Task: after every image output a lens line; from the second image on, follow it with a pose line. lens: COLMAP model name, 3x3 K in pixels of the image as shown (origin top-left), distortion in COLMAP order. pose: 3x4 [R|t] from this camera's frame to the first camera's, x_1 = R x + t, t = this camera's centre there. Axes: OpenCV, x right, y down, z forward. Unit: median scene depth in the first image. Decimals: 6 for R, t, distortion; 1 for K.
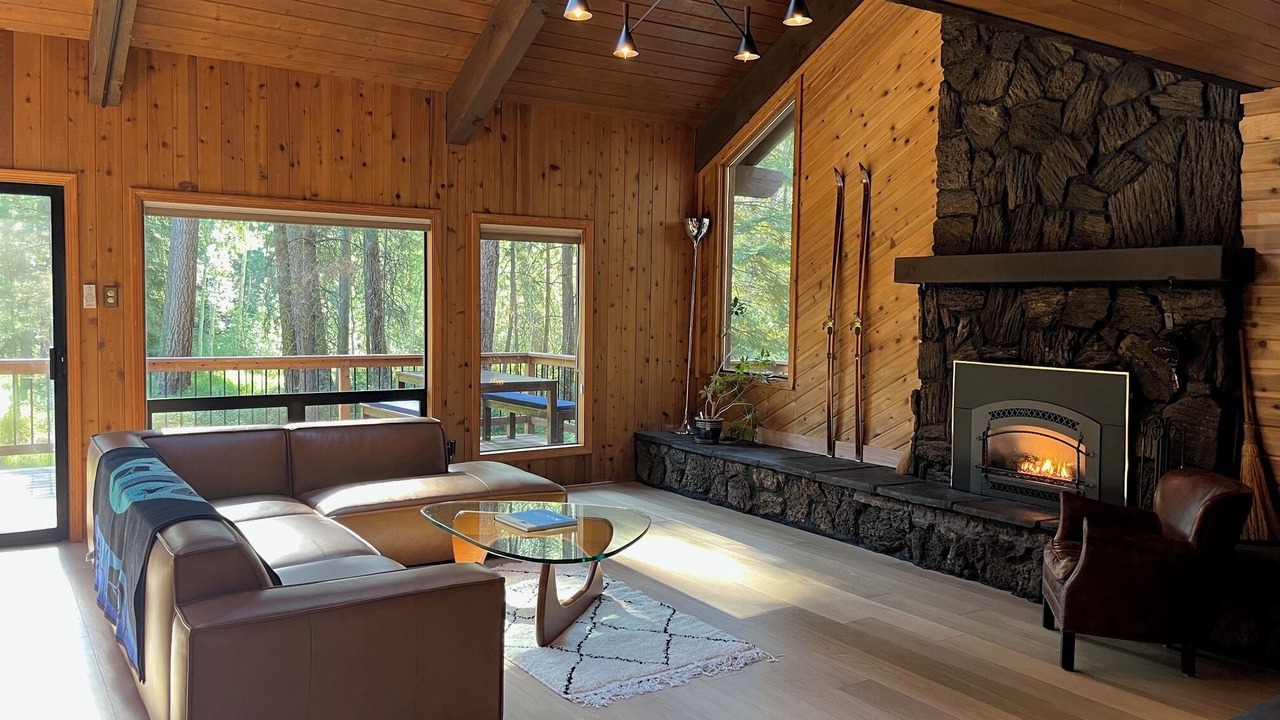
lens RADIAL K [[999.5, 0, 638.9], [0, 999.5, 343.3], [0, 0, 1]] dist [0.075750, -0.093837]
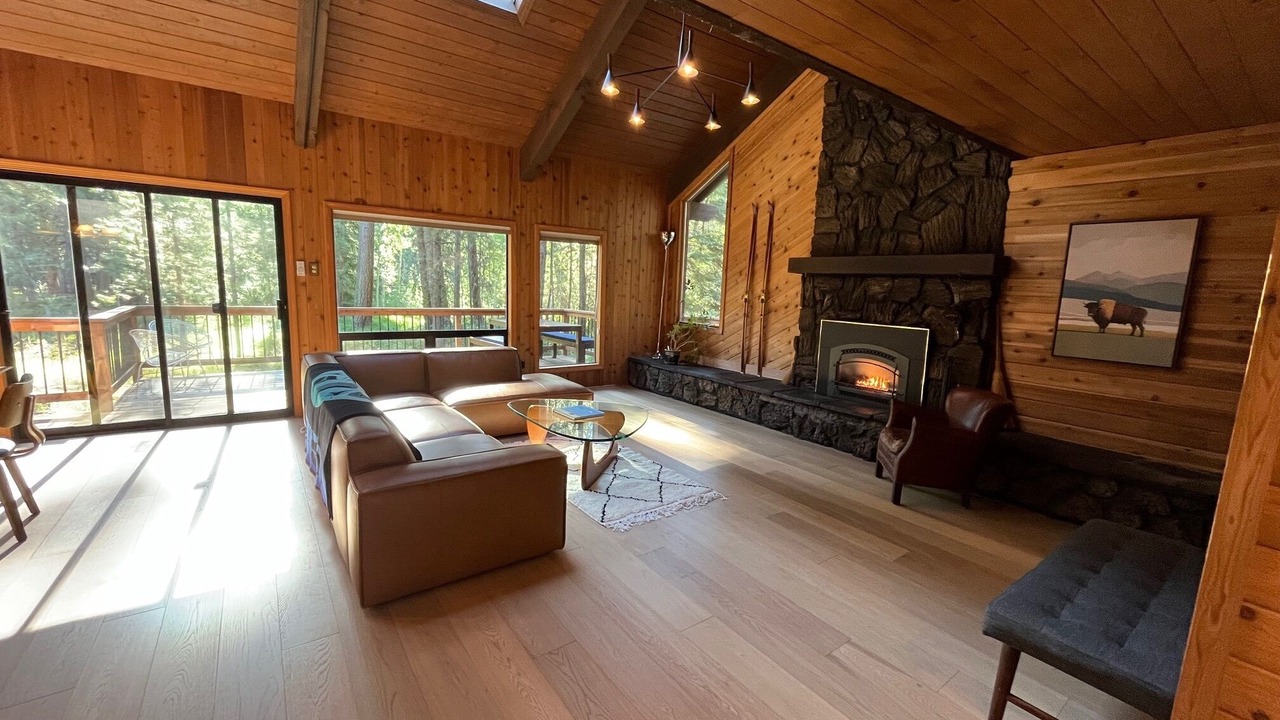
lens RADIAL K [[530.1, 0, 640.0], [0, 530.1, 360.0], [0, 0, 1]] dist [-0.000679, -0.000219]
pose [[0.998719, 0.017368, 0.047531, -0.035791], [-0.022131, 0.994580, 0.101592, 0.001057], [-0.045509, -0.102514, 0.993690, 0.113360]]
